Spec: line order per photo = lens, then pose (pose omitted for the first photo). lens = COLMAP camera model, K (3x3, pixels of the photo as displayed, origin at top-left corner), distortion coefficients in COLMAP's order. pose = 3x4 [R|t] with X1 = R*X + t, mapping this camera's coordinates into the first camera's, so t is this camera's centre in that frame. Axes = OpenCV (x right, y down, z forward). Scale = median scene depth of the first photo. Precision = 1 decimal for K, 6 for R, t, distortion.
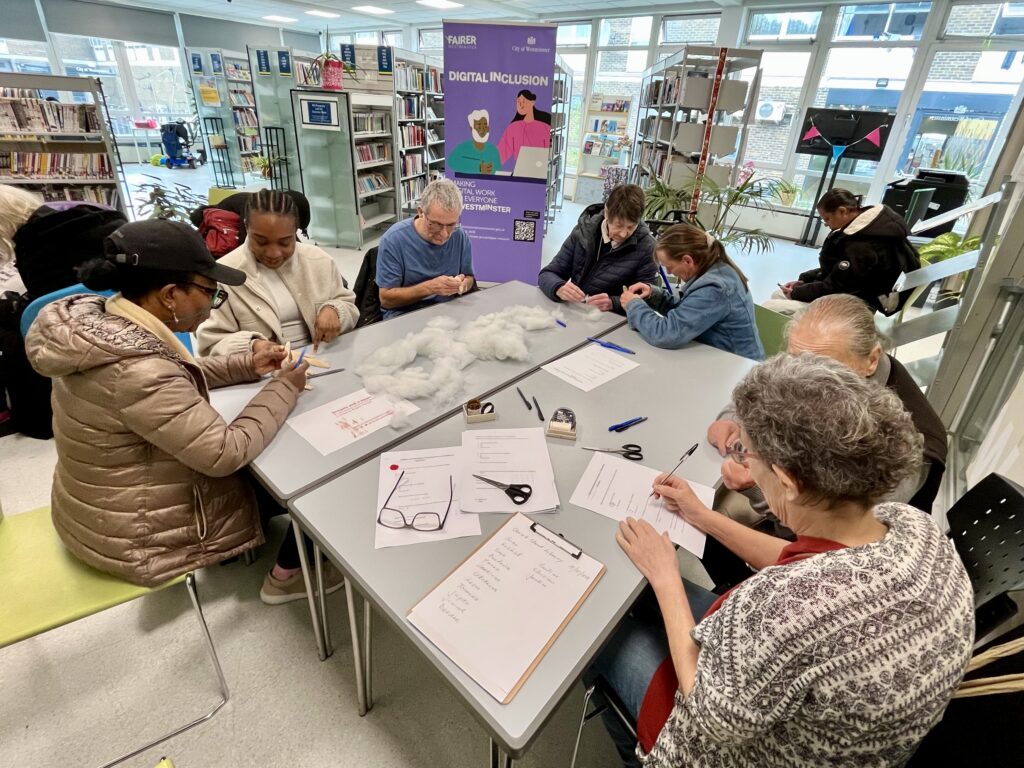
lens RADIAL K [[493.5, 0, 527.0], [0, 493.5, 326.4], [0, 0, 1]] dist [-0.000845, -0.000352]
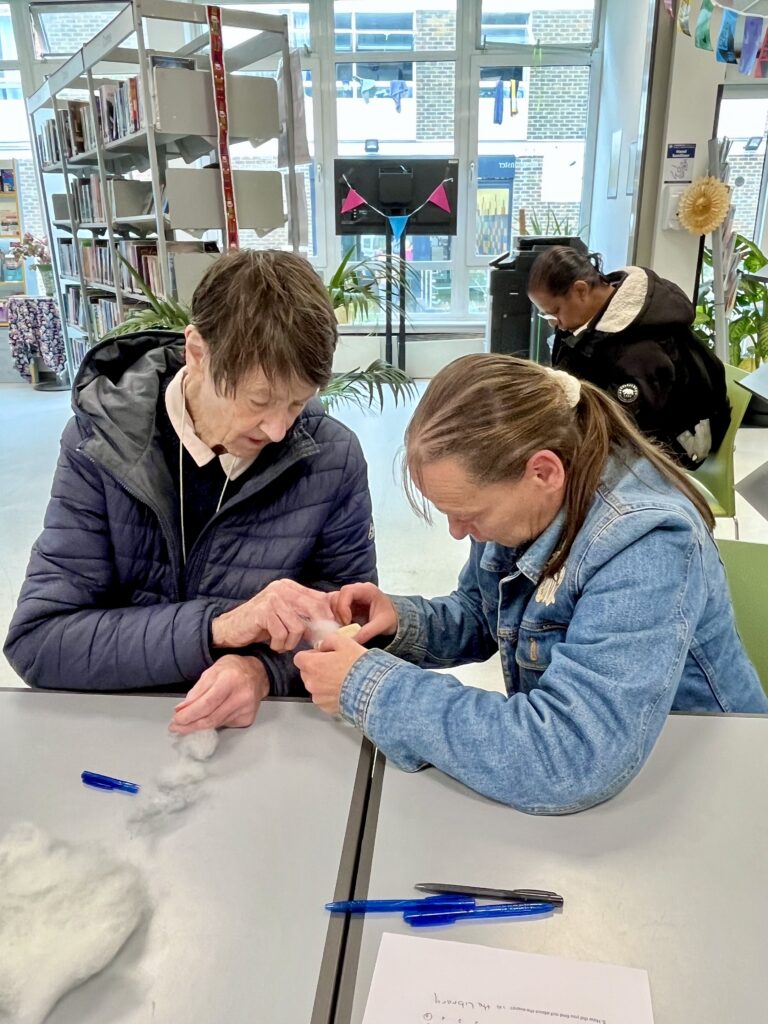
lens RADIAL K [[777.2, 0, 384.0], [0, 777.2, 512.0], [0, 0, 1]] dist [0.004730, -0.000183]
pose [[0.807003, -0.265749, 0.527374, 0.002448], [0.291755, 0.955845, 0.035207, -0.039193], [-0.513443, 0.125452, 0.848904, 0.177098]]
